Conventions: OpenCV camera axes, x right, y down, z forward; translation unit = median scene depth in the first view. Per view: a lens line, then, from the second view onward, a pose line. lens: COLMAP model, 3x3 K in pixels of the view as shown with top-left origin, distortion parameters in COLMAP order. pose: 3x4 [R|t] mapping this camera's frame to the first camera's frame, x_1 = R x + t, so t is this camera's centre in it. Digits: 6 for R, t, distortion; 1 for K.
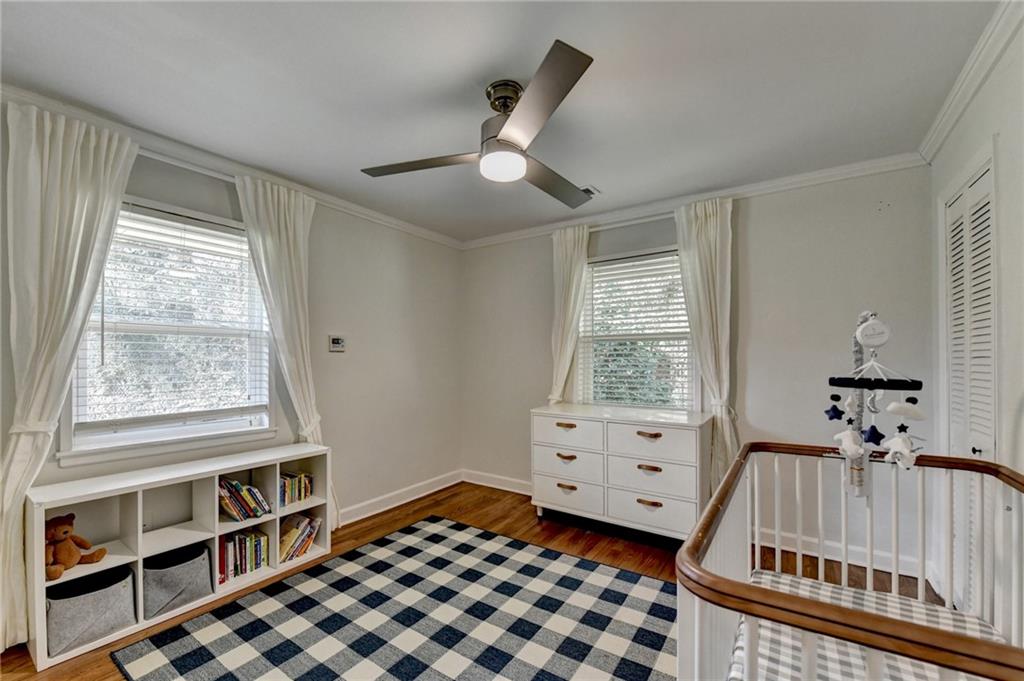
lens RADIAL K [[429.3, 0, 510.7], [0, 429.3, 375.6], [0, 0, 1]] dist [-0.019803, -0.000508]
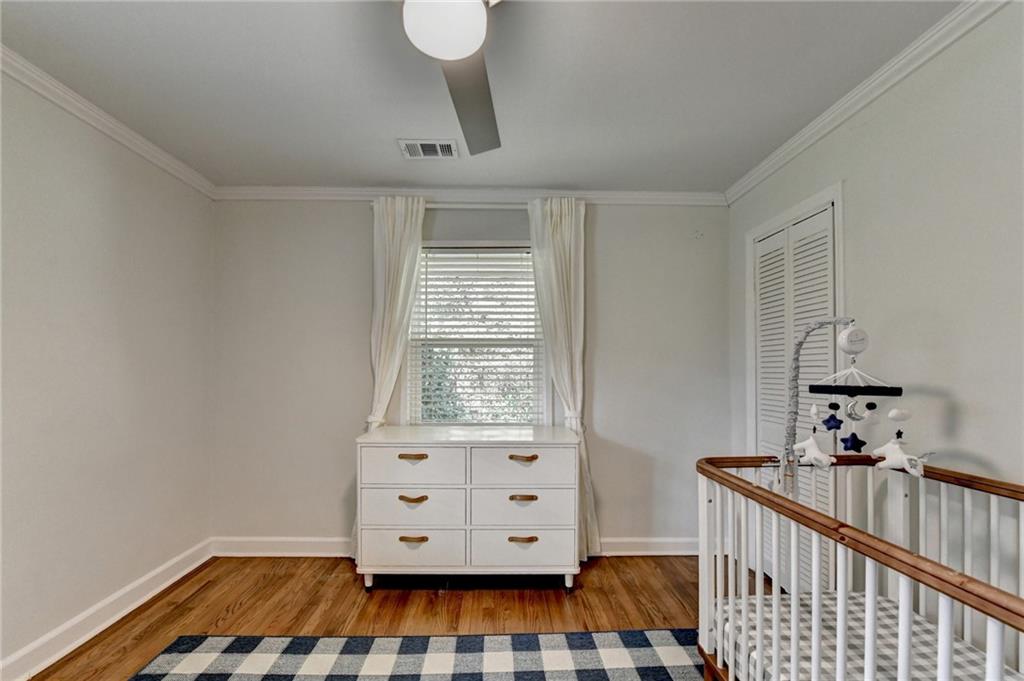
lens RADIAL K [[429.3, 0, 510.7], [0, 429.3, 375.6], [0, 0, 1]] dist [-0.019803, -0.000508]
pose [[0.809781, -0.003420, 0.586722, -0.167907], [0.019645, 0.999580, -0.021287, -0.004803], [-0.586403, 0.028764, 0.809508, 0.296269]]
